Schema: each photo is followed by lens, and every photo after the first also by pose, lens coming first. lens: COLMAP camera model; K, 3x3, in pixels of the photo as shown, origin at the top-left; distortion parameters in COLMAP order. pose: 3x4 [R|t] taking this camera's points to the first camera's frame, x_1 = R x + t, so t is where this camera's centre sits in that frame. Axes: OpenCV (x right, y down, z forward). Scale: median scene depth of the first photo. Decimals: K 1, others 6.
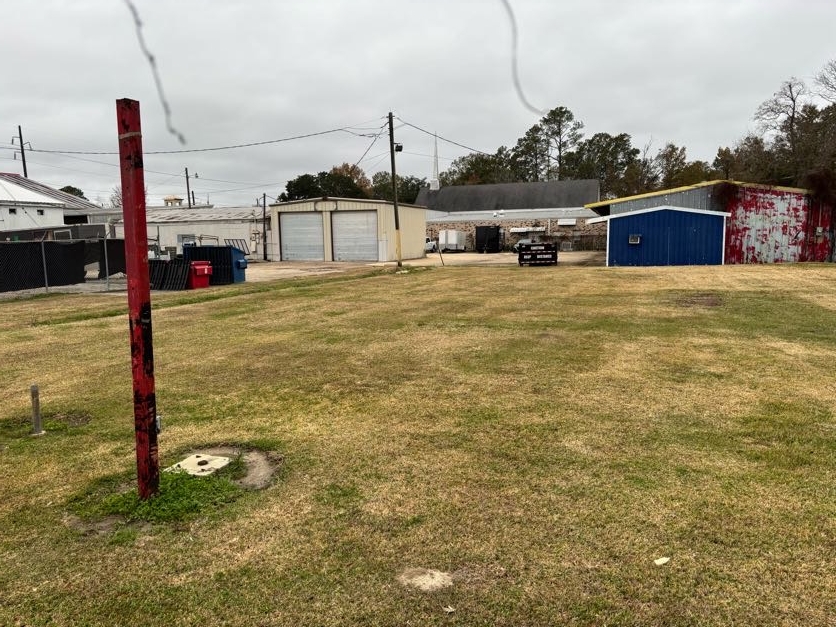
lens RADIAL K [[626.8, 0, 408.4], [0, 626.8, 307.0], [0, 0, 1]] dist [0.064151, -0.070189]
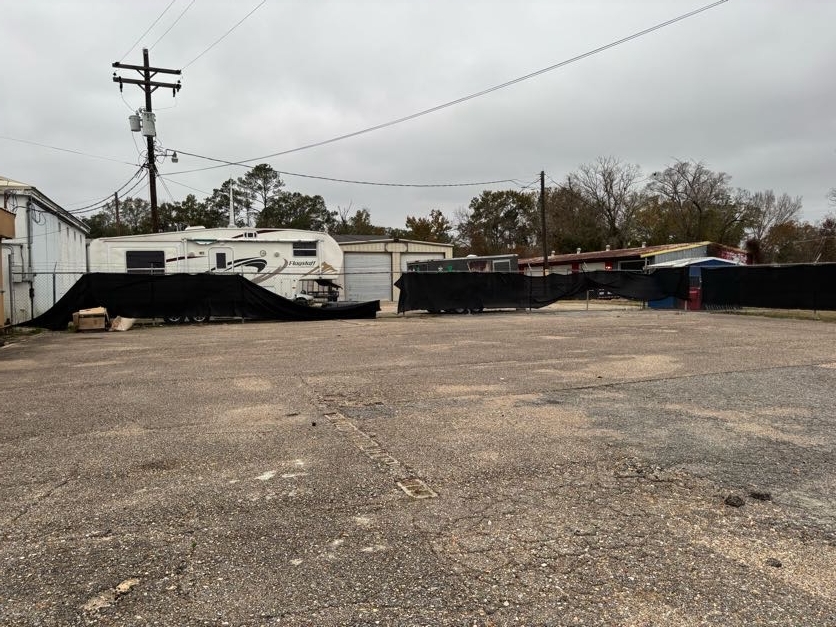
lens RADIAL K [[626.8, 0, 413.9], [0, 626.8, 309.3], [0, 0, 1]] dist [0.064151, -0.070189]
pose [[0.769652, -0.017452, 0.638225, -0.706588], [0.070789, 0.995796, -0.058137, 0.000835], [-0.634527, 0.089925, 0.767652, 0.194150]]
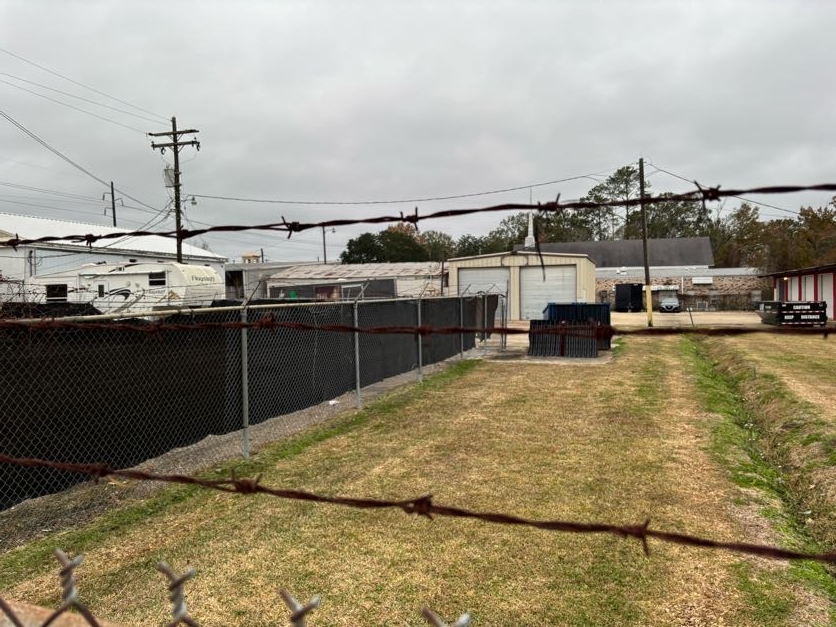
lens RADIAL K [[626.8, 0, 414.9], [0, 626.8, 307.1], [0, 0, 1]] dist [0.064151, -0.070189]
pose [[0.999960, 0.004855, -0.007460, -0.251419], [-0.005526, 0.995675, -0.092742, -0.006133], [0.006978, 0.092779, 0.995662, 0.079971]]
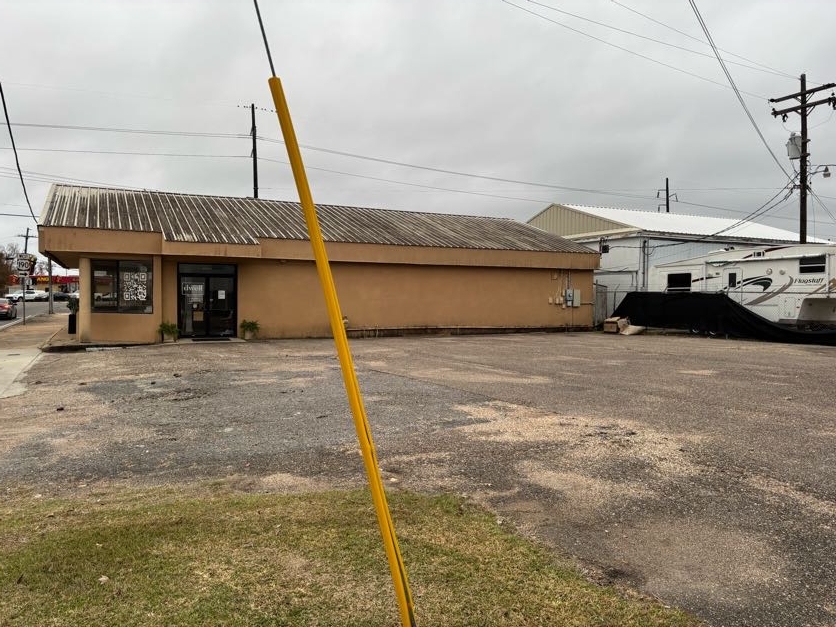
lens RADIAL K [[626.8, 0, 419.5], [0, 626.8, 310.6], [0, 0, 1]] dist [0.064151, -0.070189]
pose [[0.710312, 0.038198, -0.702850, -0.355600], [-0.098069, 0.994158, -0.045080, -0.001141], [0.697022, 0.100948, 0.709908, 0.115738]]
